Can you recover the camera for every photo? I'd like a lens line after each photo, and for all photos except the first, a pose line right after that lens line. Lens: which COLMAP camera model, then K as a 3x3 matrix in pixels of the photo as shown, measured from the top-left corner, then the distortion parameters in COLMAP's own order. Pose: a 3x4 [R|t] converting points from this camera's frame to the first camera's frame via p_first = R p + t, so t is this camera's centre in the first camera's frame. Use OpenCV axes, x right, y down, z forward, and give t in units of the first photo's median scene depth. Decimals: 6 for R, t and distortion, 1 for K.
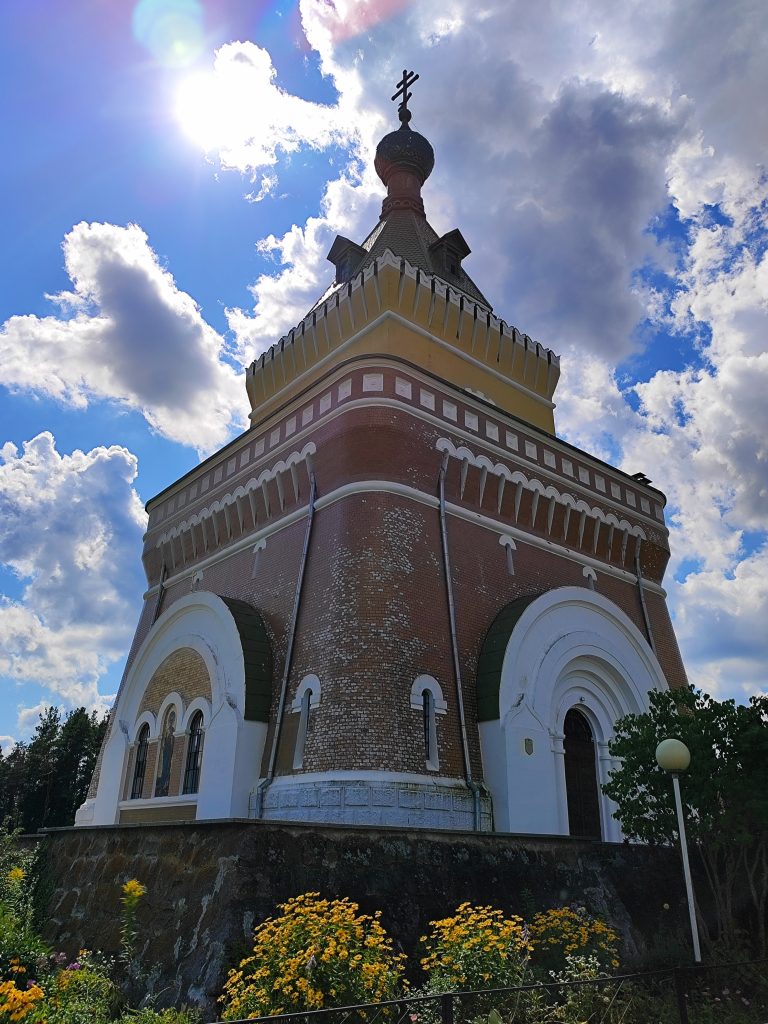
lens RADIAL K [[777.3, 0, 384.0], [0, 777.3, 512.0], [0, 0, 1]] dist [0.044514, -0.084075]
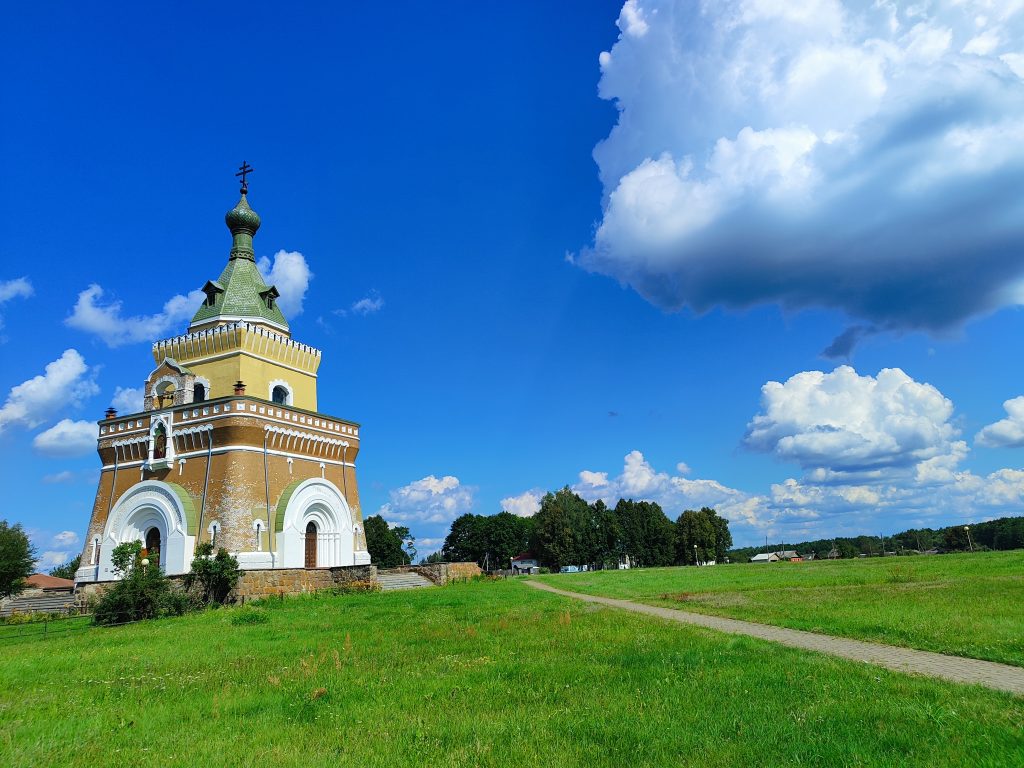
lens RADIAL K [[737.0, 0, 509.9], [0, 737.0, 379.6], [0, 0, 1]] dist [0.049048, -0.054605]
pose [[0.893930, 0.036119, 0.446749, -0.305189], [-0.102962, 0.986640, 0.126255, -0.629413], [-0.436221, -0.158861, 0.885706, -1.498323]]
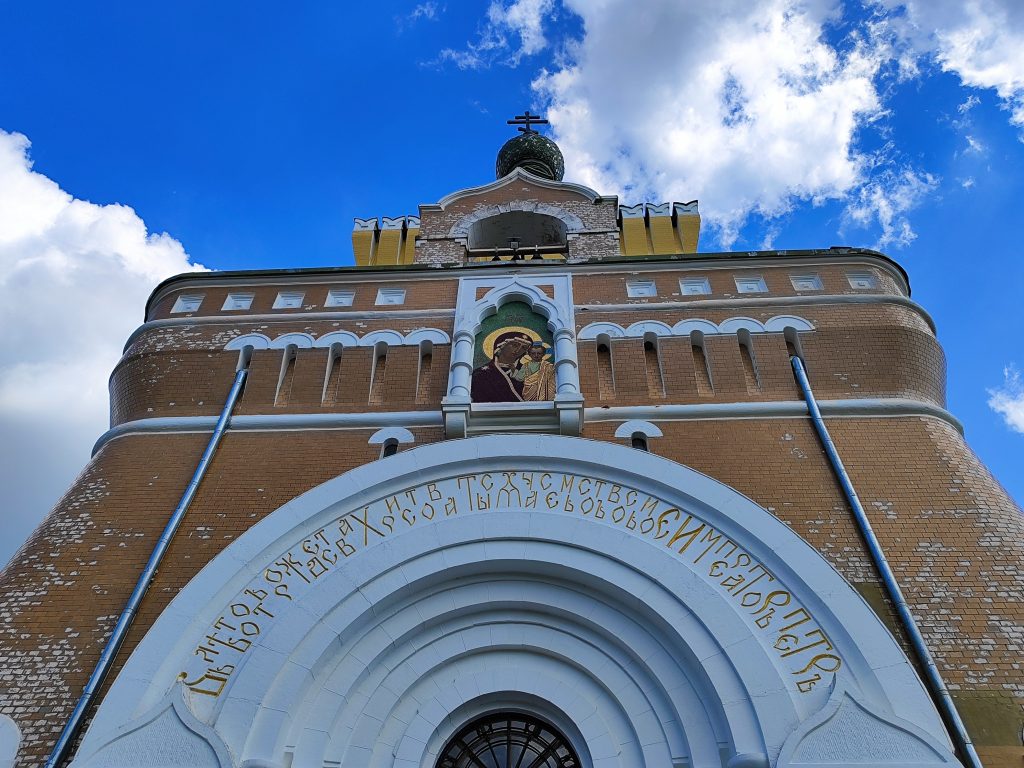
lens RADIAL K [[752.3, 0, 512.0], [0, 752.3, 384.0], [0, 0, 1]] dist [0.013374, -0.003710]
pose [[0.669156, 0.536964, 0.513711, -0.512763], [-0.295656, 0.826592, -0.478888, 0.296641], [-0.681775, 0.168569, 0.711876, 0.740948]]
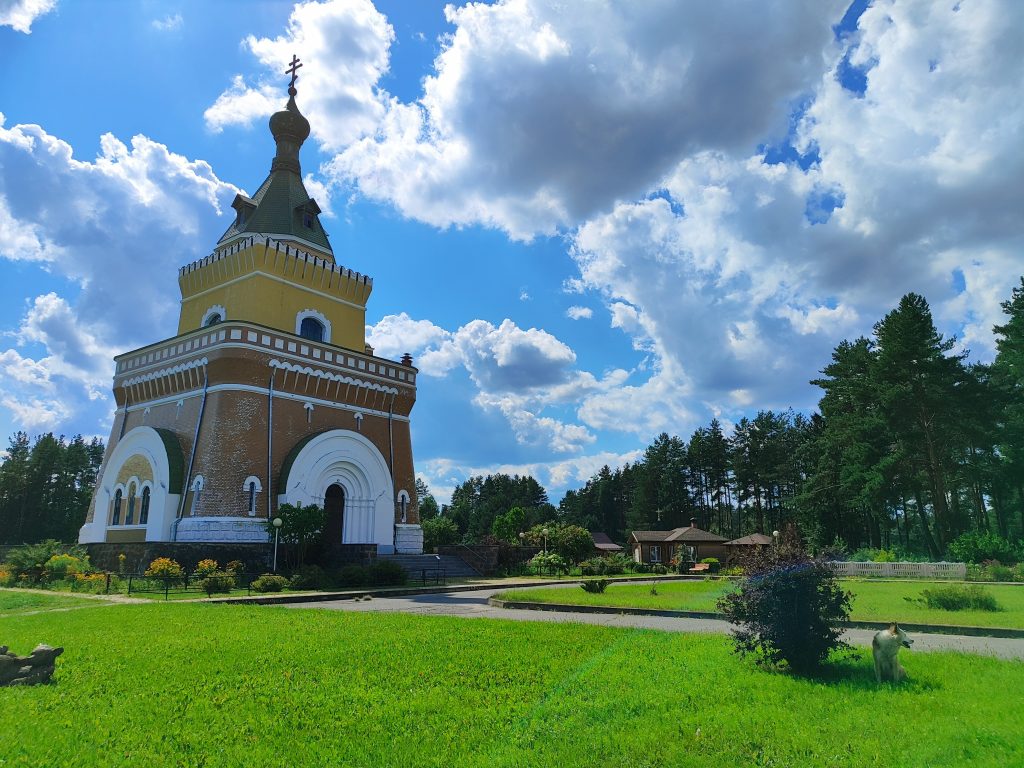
lens RADIAL K [[722.9, 0, 521.3], [0, 722.9, 389.4], [0, 0, 1]] dist [0.002920, -0.001512]
pose [[0.973349, 0.031320, 0.227178, 0.278815], [-0.075828, 0.978864, 0.189934, -0.426035], [-0.216428, -0.202099, 0.955152, -0.978765]]
